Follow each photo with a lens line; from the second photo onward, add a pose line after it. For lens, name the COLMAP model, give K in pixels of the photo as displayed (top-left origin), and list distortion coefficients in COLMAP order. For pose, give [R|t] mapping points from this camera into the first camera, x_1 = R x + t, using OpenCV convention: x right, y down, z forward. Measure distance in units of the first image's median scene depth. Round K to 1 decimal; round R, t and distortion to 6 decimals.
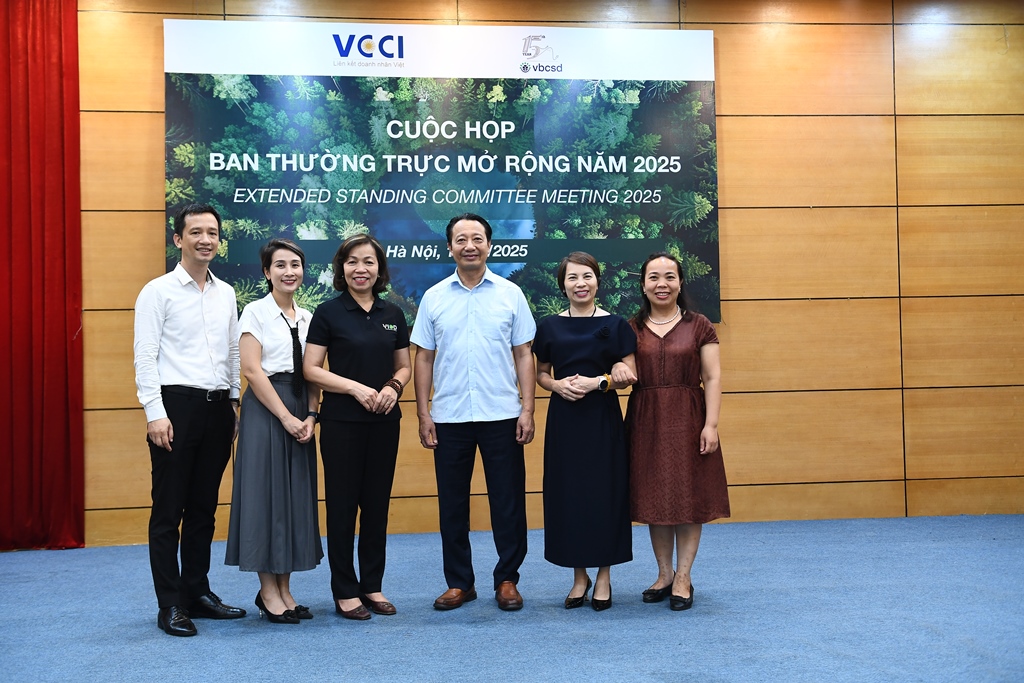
lens RADIAL K [[1041.7, 0, 509.2], [0, 1041.7, 341.6], [0, 0, 1]] dist [0.053083, -0.000940]
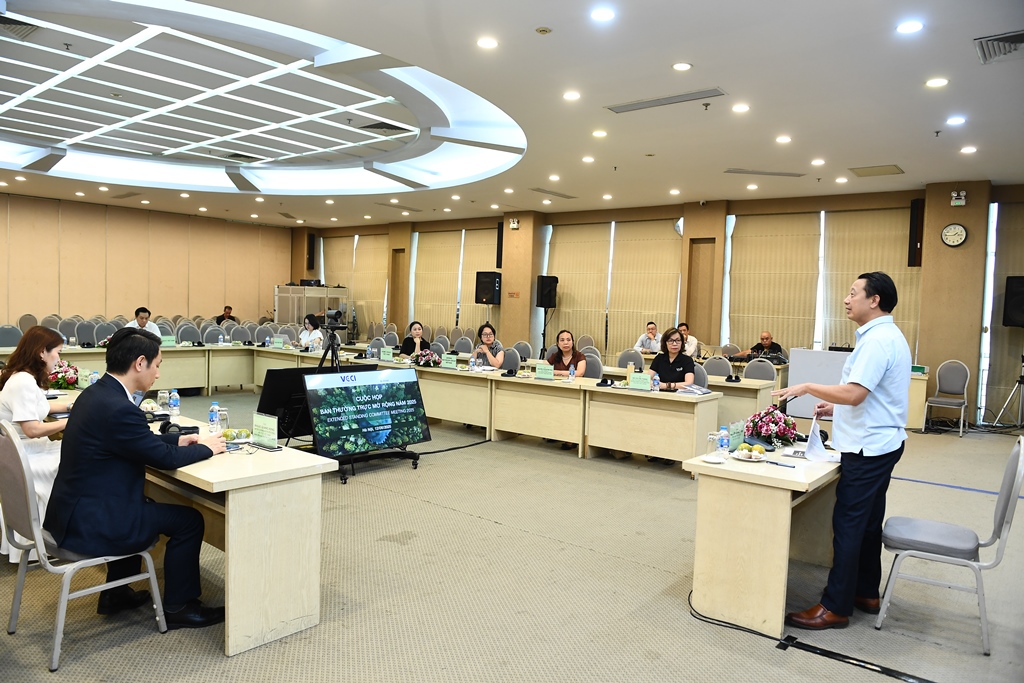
lens RADIAL K [[697.4, 0, 508.3], [0, 697.4, 341.4], [0, 0, 1]] dist [-0.047302, -0.002778]
pose [[0.723259, -0.033300, 0.689774, -1.456795], [0.207527, 0.963149, -0.171104, 0.143580], [-0.658658, 0.266899, 0.703516, -1.209949]]
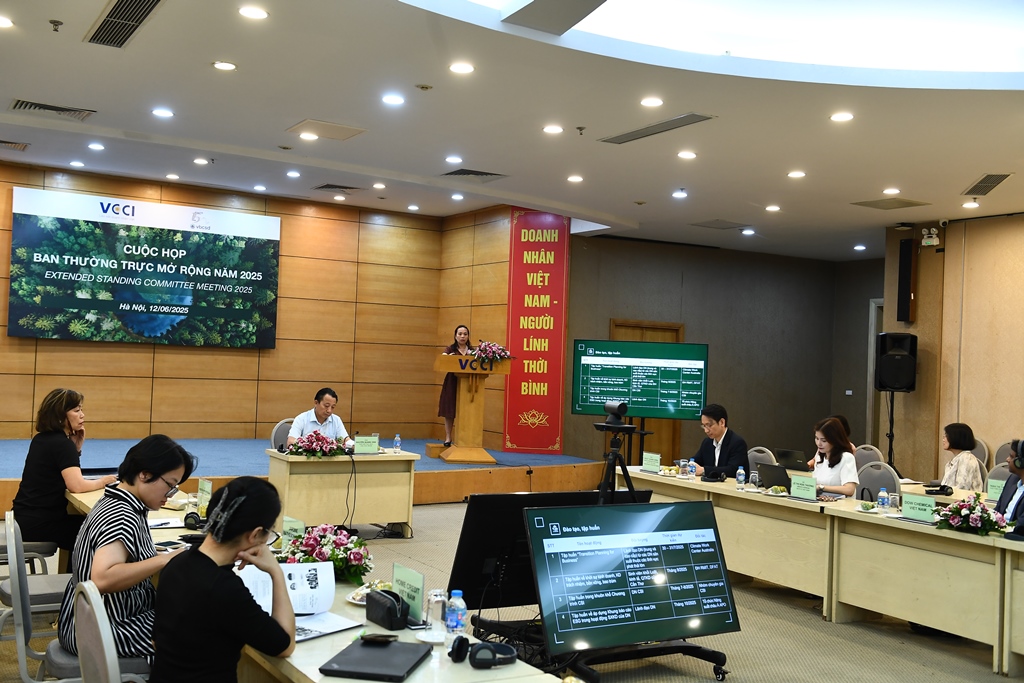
lens RADIAL K [[1041.7, 0, 509.2], [0, 1041.7, 341.6], [0, 0, 1]] dist [0.053083, -0.000940]
pose [[0.907487, 0.066943, 0.414711, -0.277546], [-0.067857, 0.997616, -0.012550, -0.040924], [-0.414562, -0.016752, 0.909867, -1.271143]]
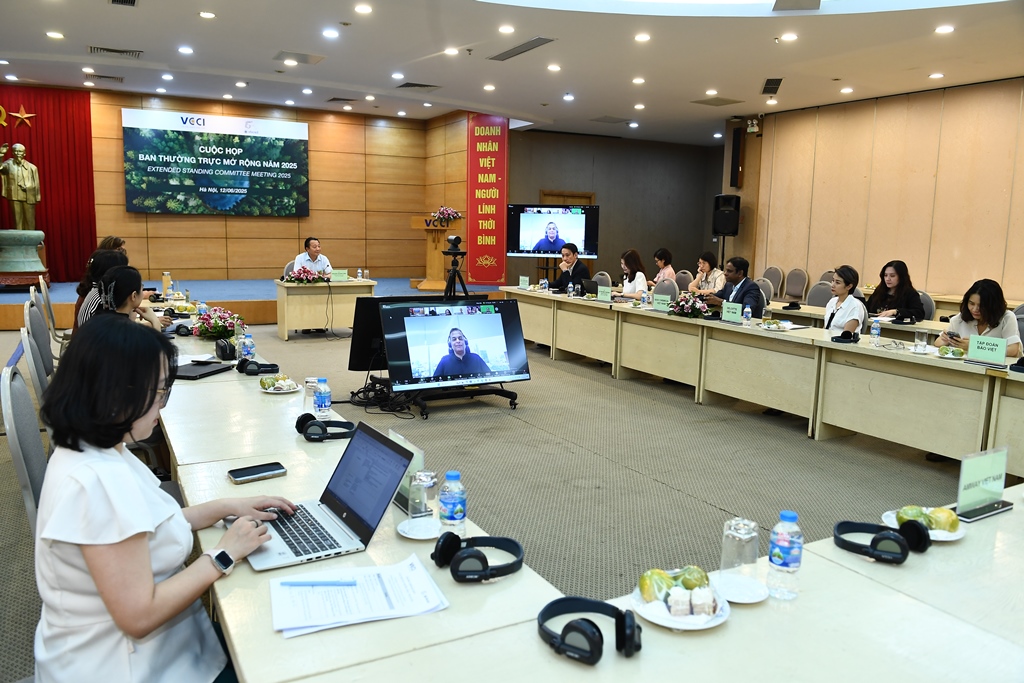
lens RADIAL K [[744.0, 0, 509.4], [0, 744.0, 340.7], [0, 0, 1]] dist [-0.035320, -0.005546]
pose [[0.920254, -0.017620, 0.390924, -0.134992], [-0.047142, 0.986718, 0.155450, -0.026178], [-0.388471, -0.161482, 0.907201, -1.424002]]
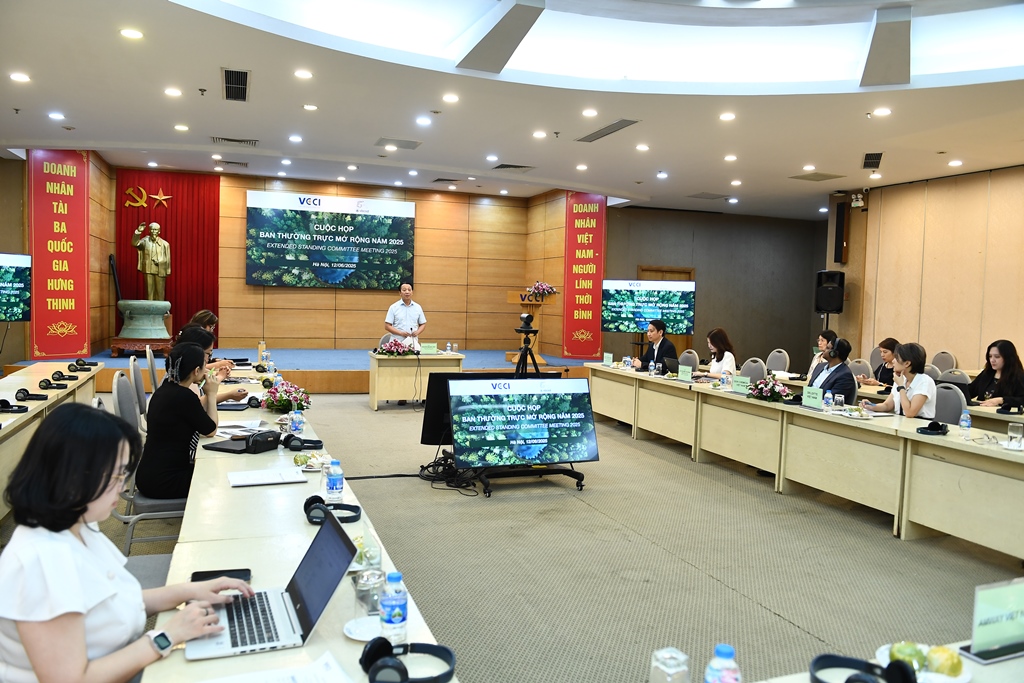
lens RADIAL K [[739.9, 0, 509.8], [0, 739.9, 343.7], [0, 0, 1]] dist [-0.035173, -0.005390]
pose [[0.968515, 0.033250, 0.246725, -0.080775], [-0.052771, 0.995940, 0.072931, -0.037998], [-0.243298, -0.083655, 0.966337, -1.434717]]
